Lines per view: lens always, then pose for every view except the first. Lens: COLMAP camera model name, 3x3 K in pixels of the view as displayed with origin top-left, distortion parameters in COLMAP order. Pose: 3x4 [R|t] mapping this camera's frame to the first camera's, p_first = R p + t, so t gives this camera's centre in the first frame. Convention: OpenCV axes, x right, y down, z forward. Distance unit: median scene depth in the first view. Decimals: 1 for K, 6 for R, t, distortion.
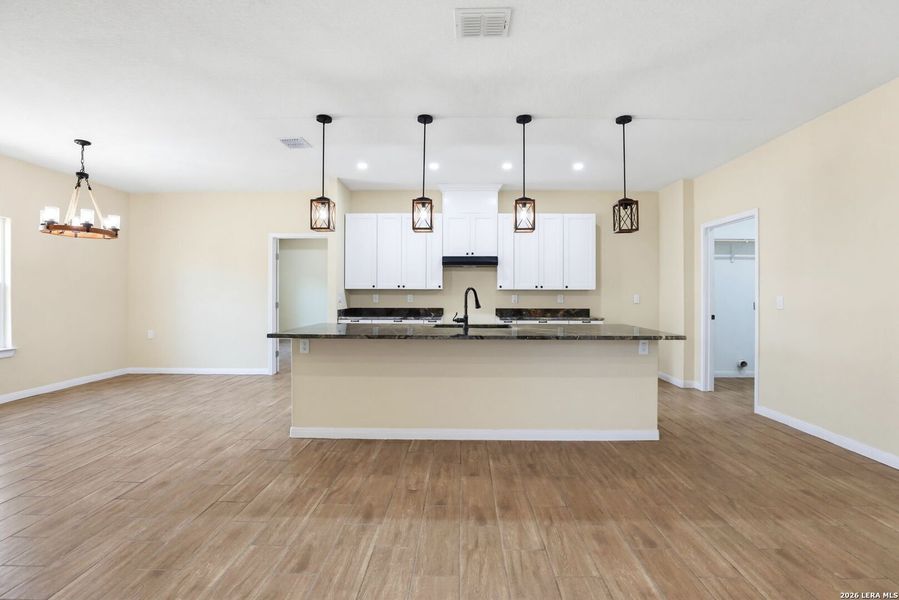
lens RADIAL K [[417.6, 0, 455.7], [0, 417.6, 291.0], [0, 0, 1]] dist [-0.021664, 0.000546]
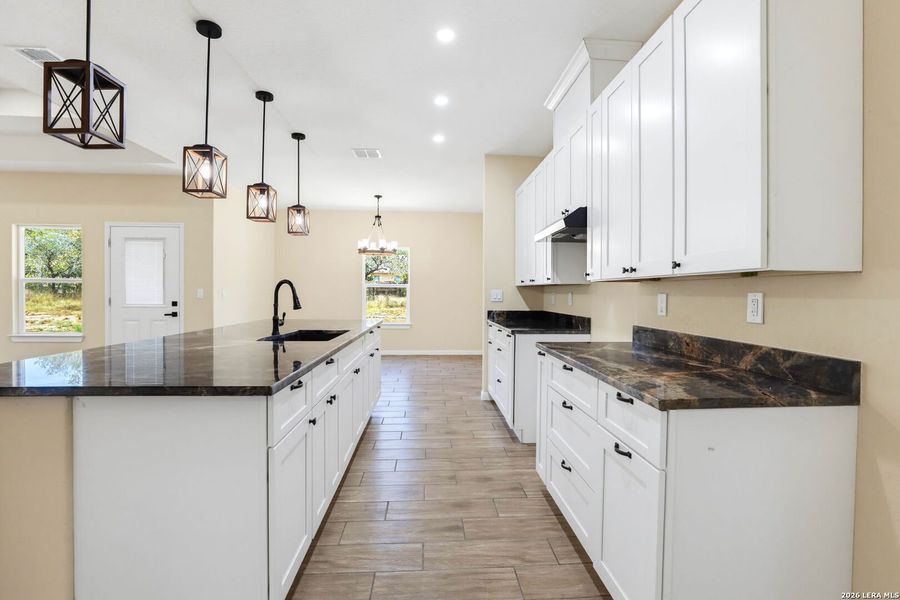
lens RADIAL K [[420.6, 0, 450.0], [0, 420.6, 300.0], [0, 0, 1]] dist [-0.025638, 0.000276]
pose [[0.068750, 0.016659, -0.997495, 0.719745], [-0.001295, 0.999861, 0.016609, 0.012619], [0.997633, 0.000150, 0.068763, 1.121826]]
